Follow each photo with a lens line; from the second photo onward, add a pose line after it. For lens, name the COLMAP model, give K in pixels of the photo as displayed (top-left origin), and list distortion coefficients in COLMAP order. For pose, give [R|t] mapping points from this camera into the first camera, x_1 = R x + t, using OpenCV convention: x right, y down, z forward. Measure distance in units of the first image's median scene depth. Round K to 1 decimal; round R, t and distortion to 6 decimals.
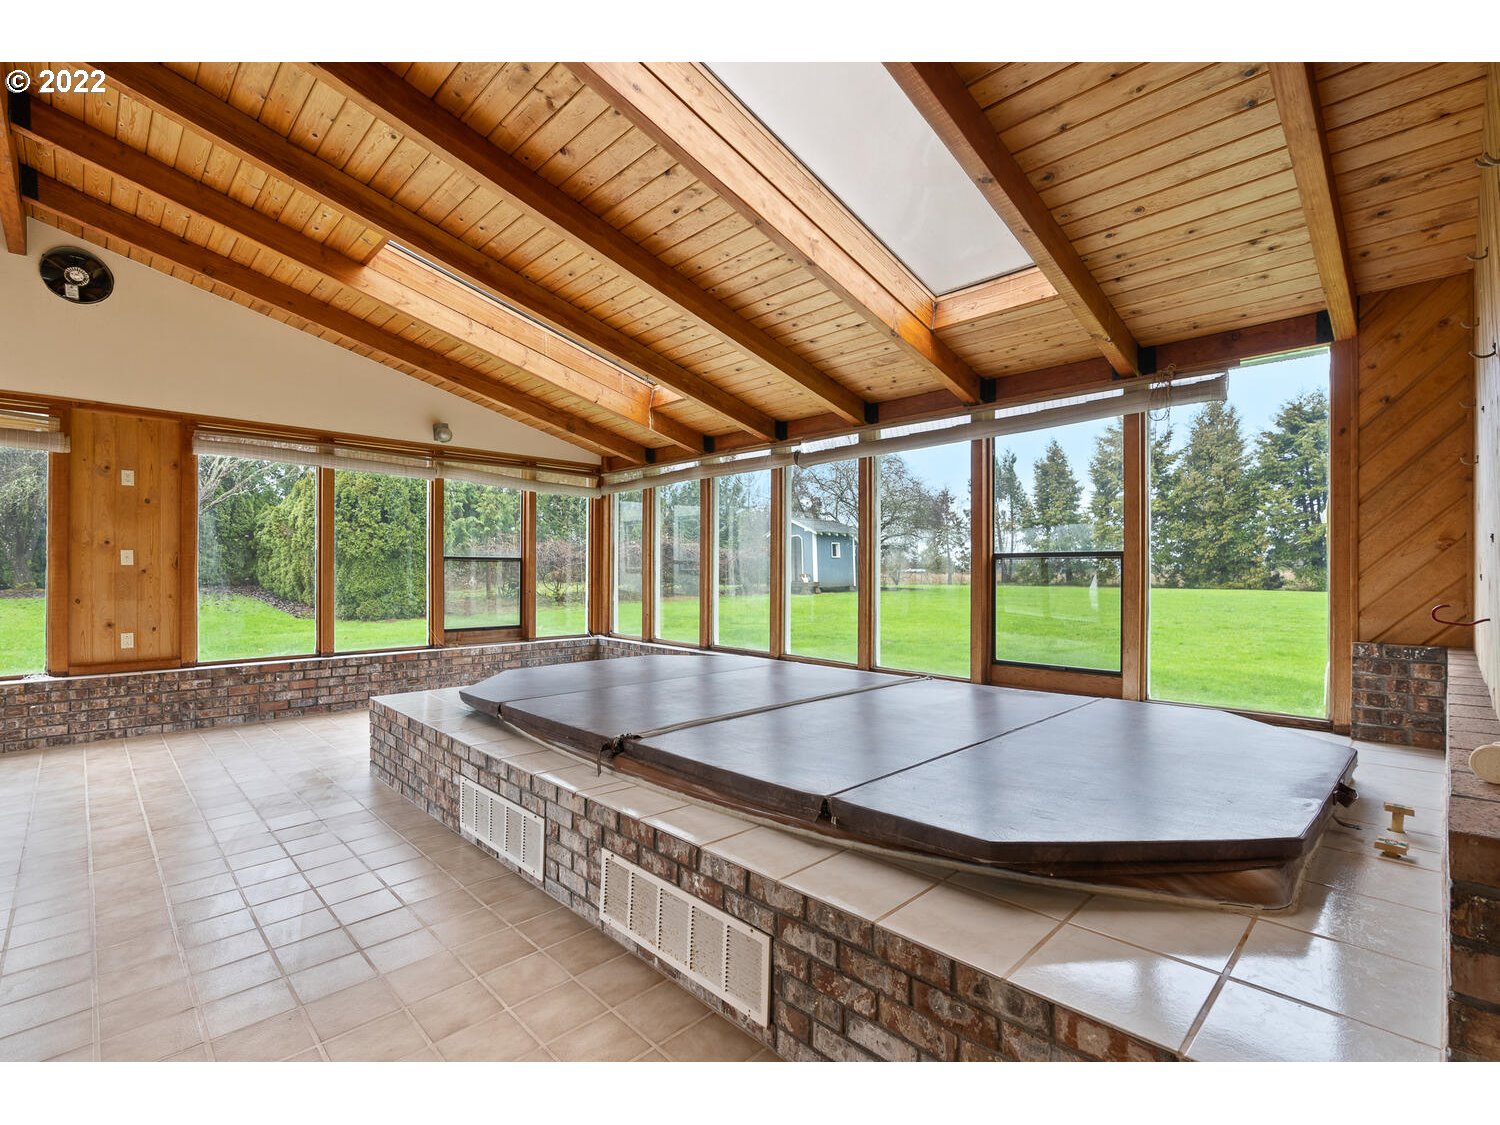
lens RADIAL K [[682.9, 0, 787.3], [0, 682.9, 571.3], [0, 0, 1]] dist [-0.001083, 0.000120]
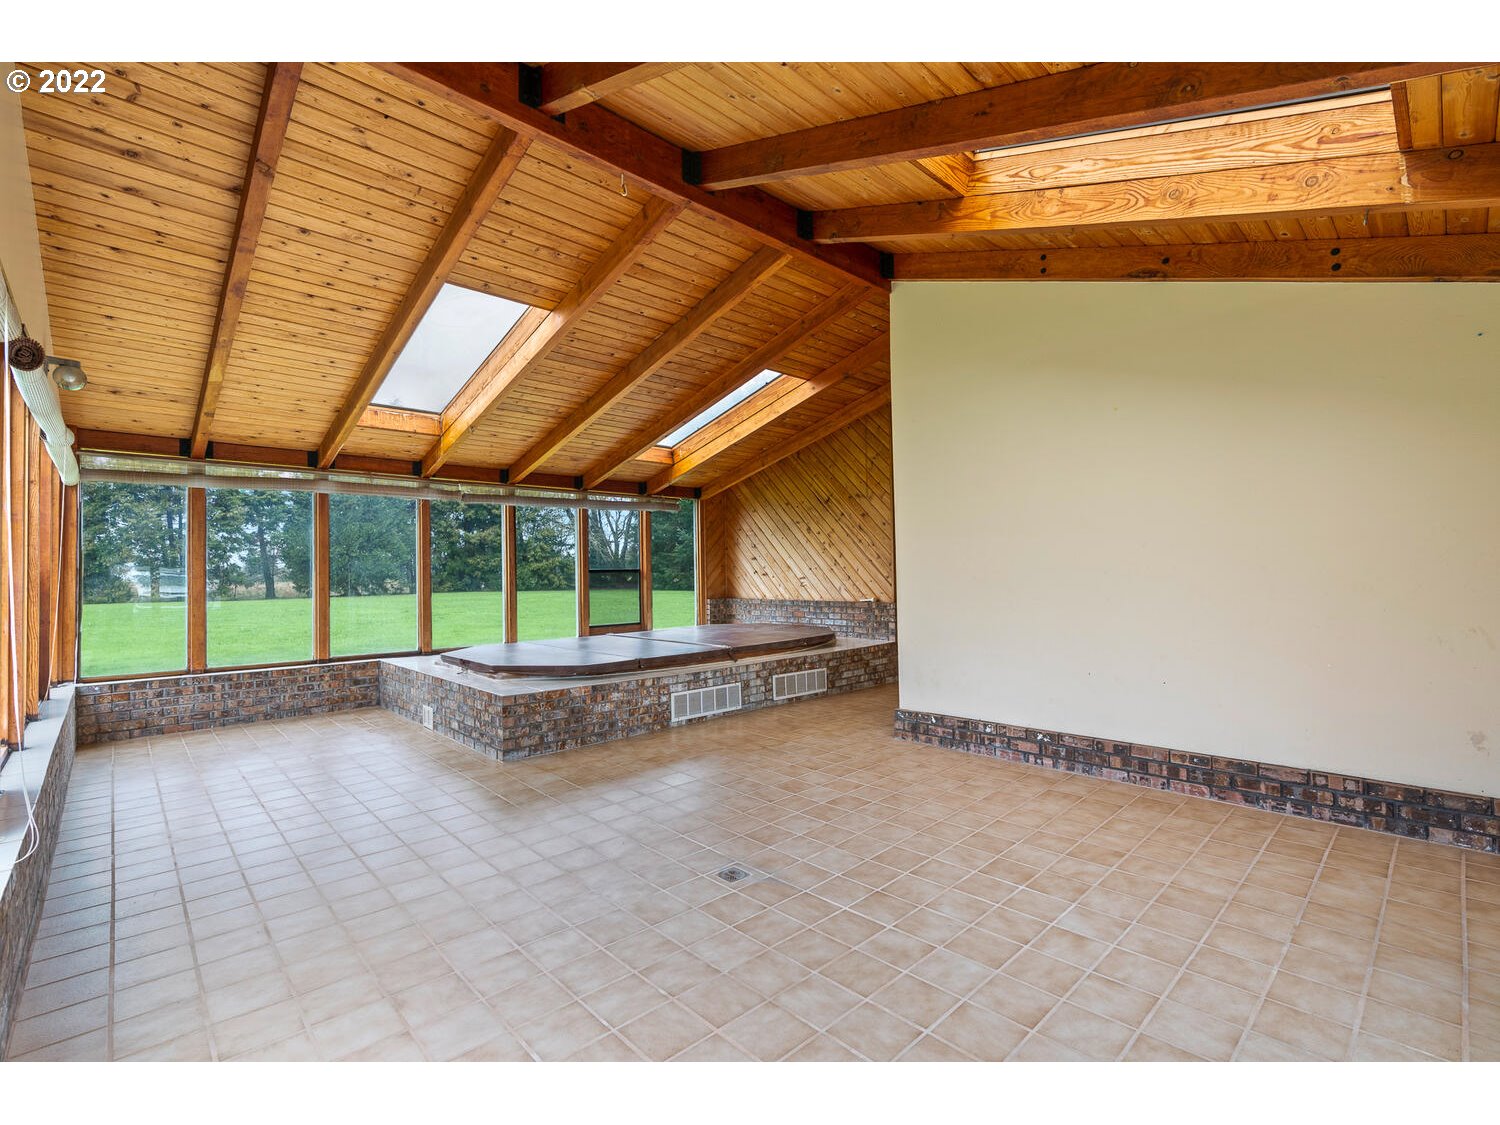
lens RADIAL K [[686.9, 0, 753.8], [0, 686.9, 562.2], [0, 0, 1]] dist [-0.000250, -0.000012]
pose [[0.032202, 0.012245, 0.999406, -2.914481], [0.015339, 0.999801, -0.012744, -0.023425], [-0.999364, 0.015740, 0.032007, 0.924770]]
